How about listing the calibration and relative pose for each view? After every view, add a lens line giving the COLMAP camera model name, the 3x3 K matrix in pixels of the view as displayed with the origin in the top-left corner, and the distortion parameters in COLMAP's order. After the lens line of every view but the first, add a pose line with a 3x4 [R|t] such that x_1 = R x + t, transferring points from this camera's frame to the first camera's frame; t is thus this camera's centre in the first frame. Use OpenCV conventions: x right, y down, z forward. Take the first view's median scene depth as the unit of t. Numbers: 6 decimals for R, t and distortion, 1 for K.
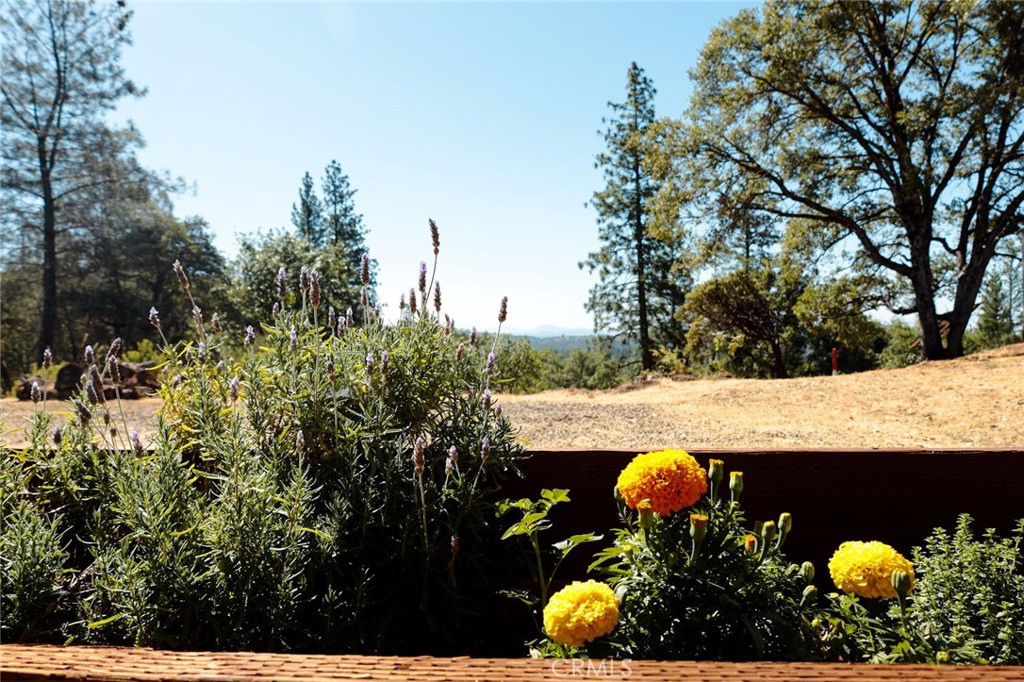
lens RADIAL K [[715.3, 0, 512.0], [0, 715.3, 341.0], [0, 0, 1]] dist [-0.000786, -0.002030]
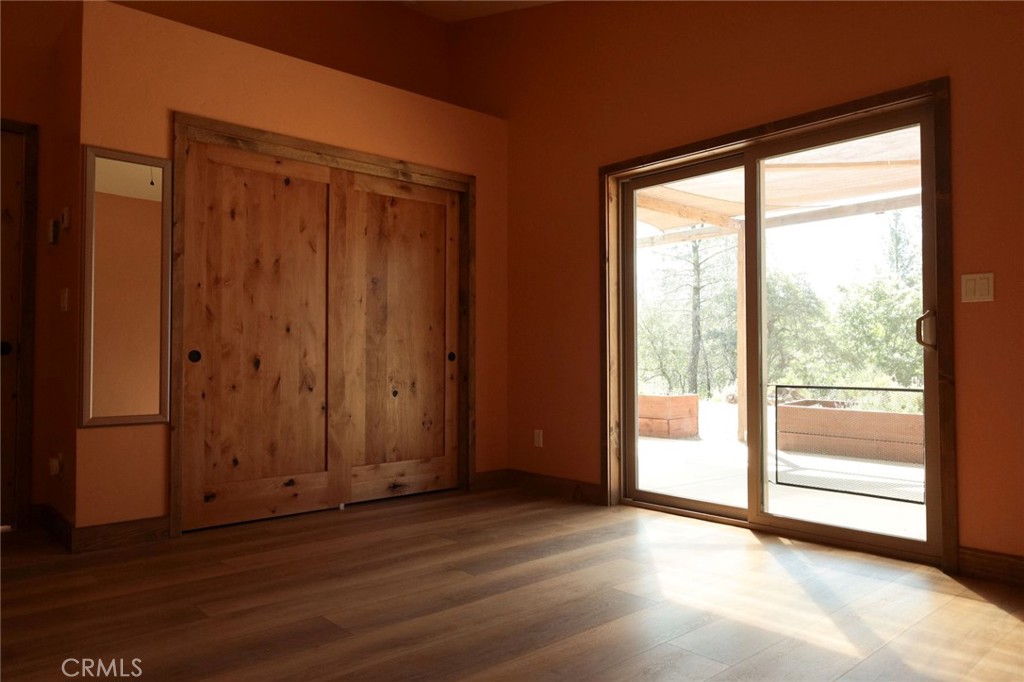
lens RADIAL K [[715.3, 0, 512.0], [0, 715.3, 341.0], [0, 0, 1]] dist [-0.000786, -0.002030]
pose [[0.720273, 0.005455, -0.693669, 0.052269], [-0.027427, 0.999411, -0.020620, -0.006567], [0.693148, 0.033877, 0.719998, -0.208380]]
